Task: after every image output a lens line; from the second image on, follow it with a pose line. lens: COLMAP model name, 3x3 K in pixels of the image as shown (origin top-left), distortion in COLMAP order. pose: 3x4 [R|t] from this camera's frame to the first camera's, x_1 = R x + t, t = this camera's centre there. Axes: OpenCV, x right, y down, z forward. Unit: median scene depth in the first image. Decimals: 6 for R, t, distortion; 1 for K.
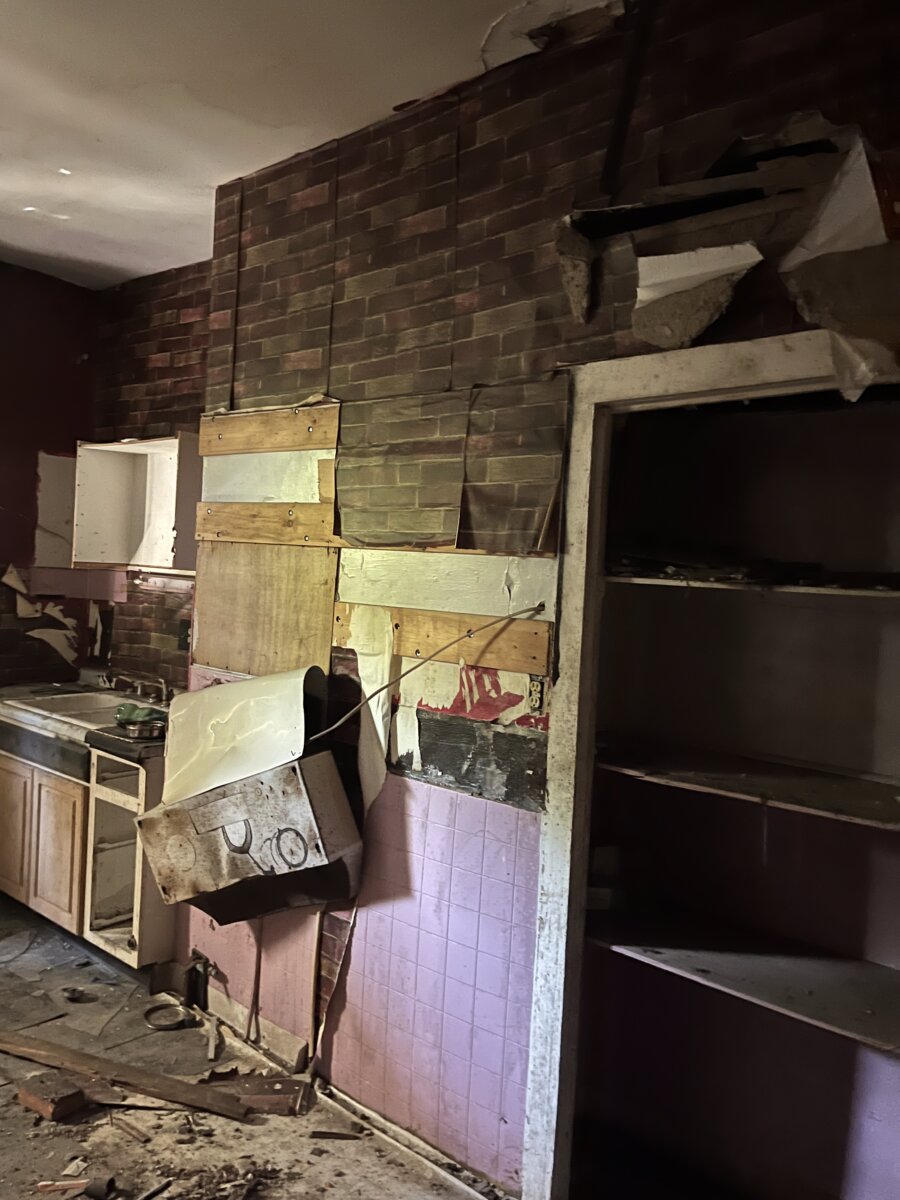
lens RADIAL K [[901.3, 0, 439.8], [0, 901.3, 599.5], [0, 0, 1]] dist [0.090014, -0.130706]
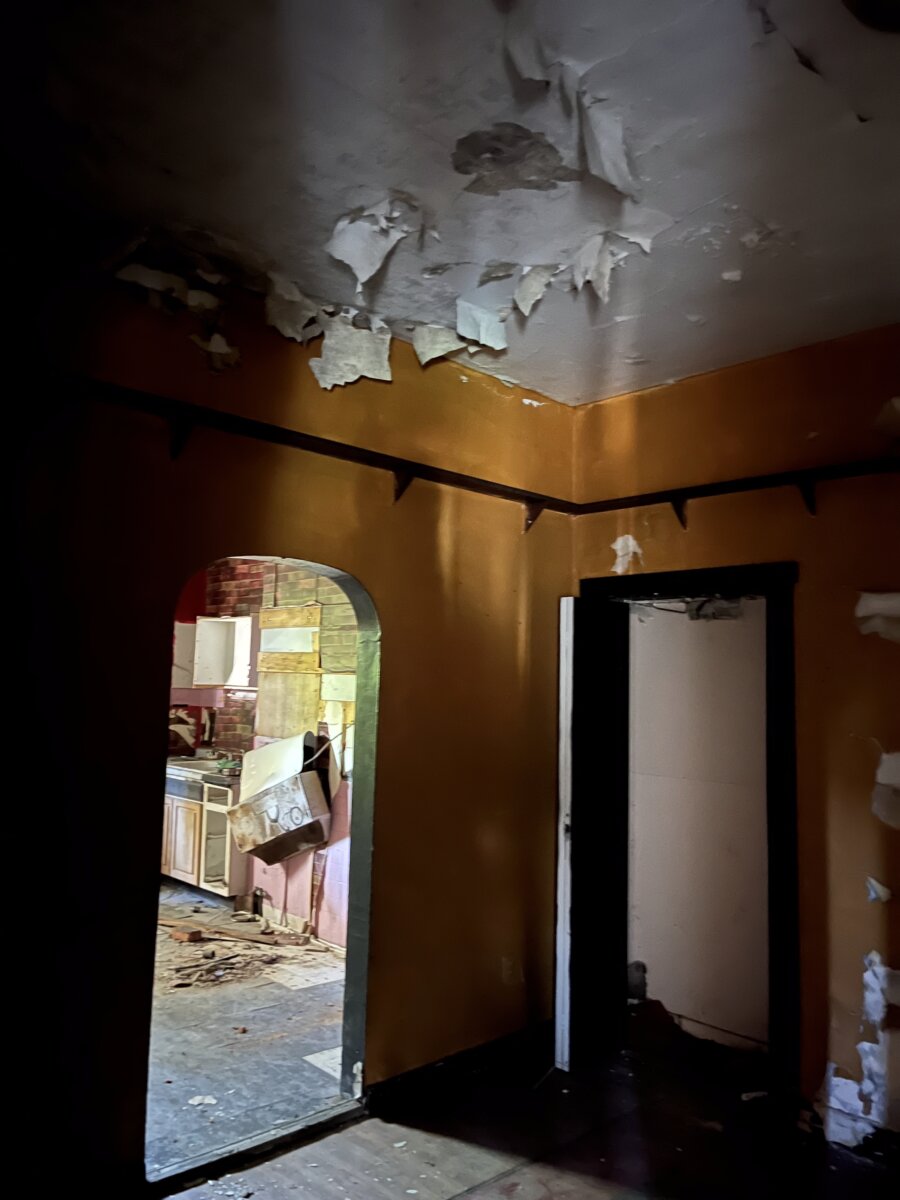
lens RADIAL K [[901.3, 0, 439.8], [0, 901.3, 599.5], [0, 0, 1]] dist [0.090014, -0.130706]
pose [[0.994465, -0.037939, -0.097979, 0.307257], [0.025564, 0.991877, -0.124607, 0.032361], [0.101911, 0.121413, 0.987357, -0.872253]]
